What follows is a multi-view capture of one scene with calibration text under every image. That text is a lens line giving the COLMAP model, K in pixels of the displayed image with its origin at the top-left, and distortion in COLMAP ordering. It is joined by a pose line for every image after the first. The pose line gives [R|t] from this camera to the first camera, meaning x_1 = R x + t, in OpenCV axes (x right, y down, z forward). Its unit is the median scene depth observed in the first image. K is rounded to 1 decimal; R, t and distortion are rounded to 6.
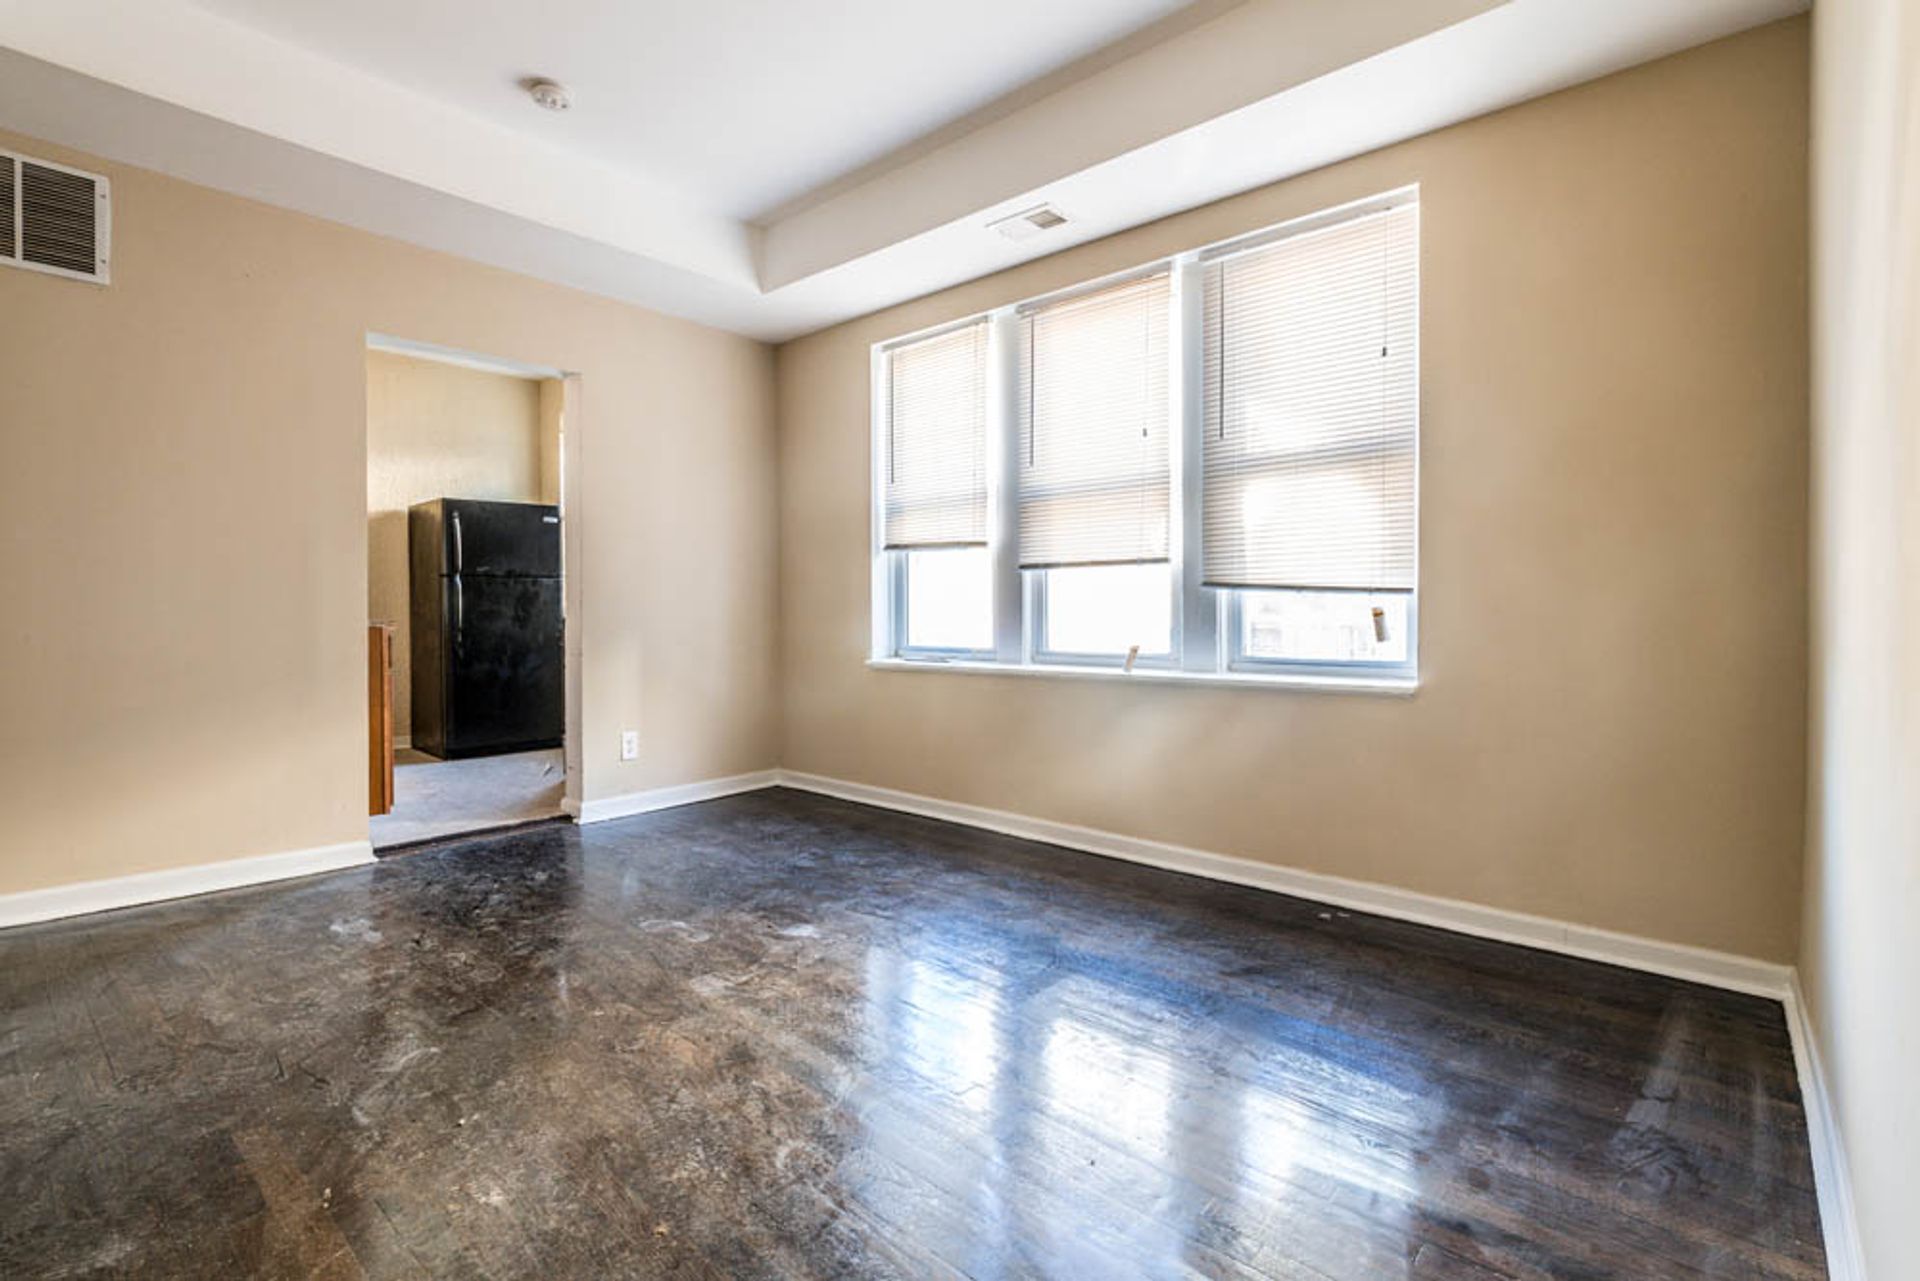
lens RADIAL K [[889.5, 0, 948.5], [0, 889.5, 619.9], [0, 0, 1]] dist [0.011590, -0.002971]
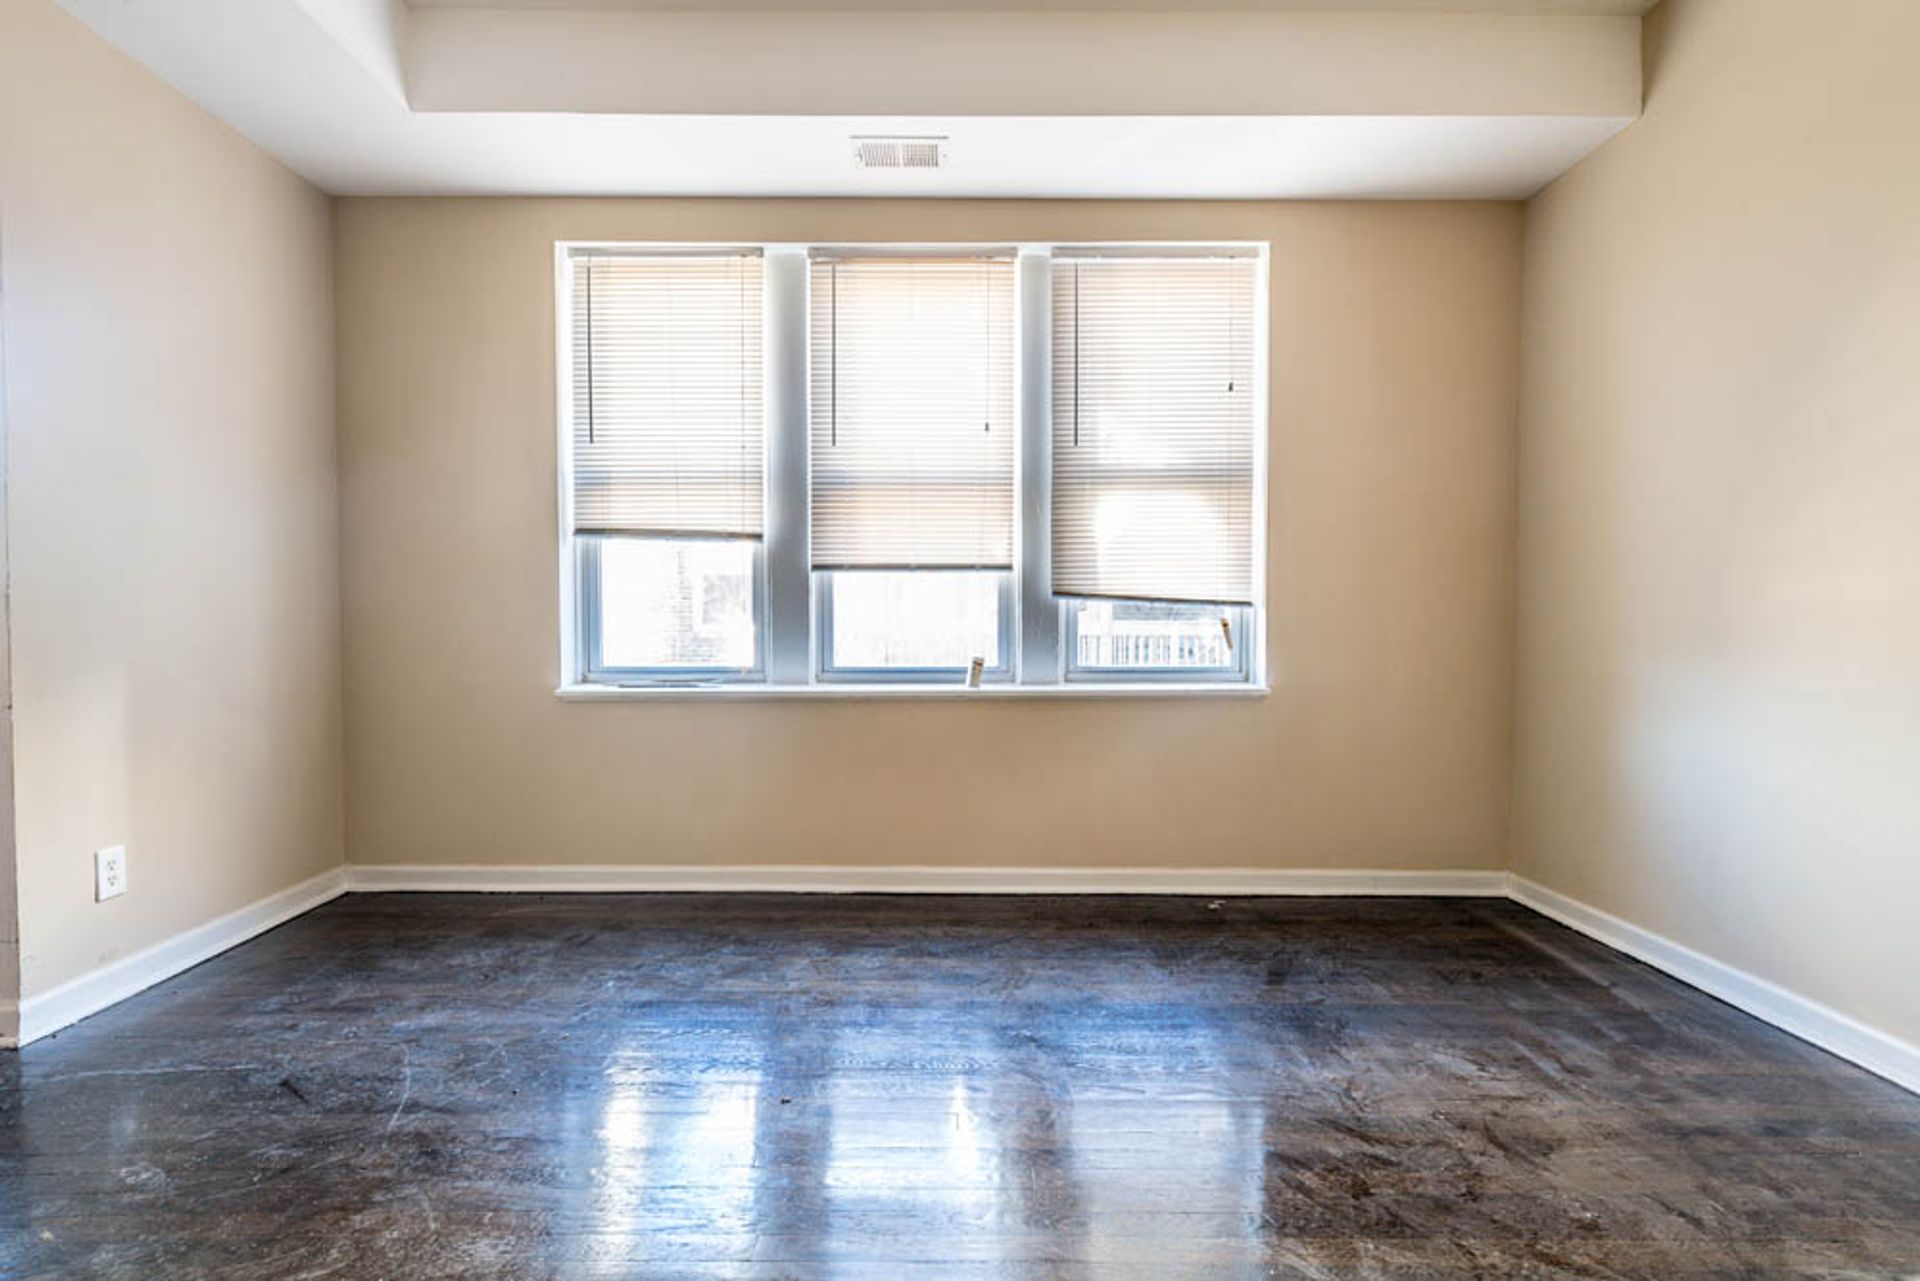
lens RADIAL K [[889.5, 0, 965.8], [0, 889.5, 642.1], [0, 0, 1]] dist [0.011590, -0.002971]
pose [[0.746991, -0.013708, 0.664693, -0.429787], [0.003304, 0.999852, 0.016907, -0.003892], [-0.664826, -0.010433, 0.746926, 0.340697]]
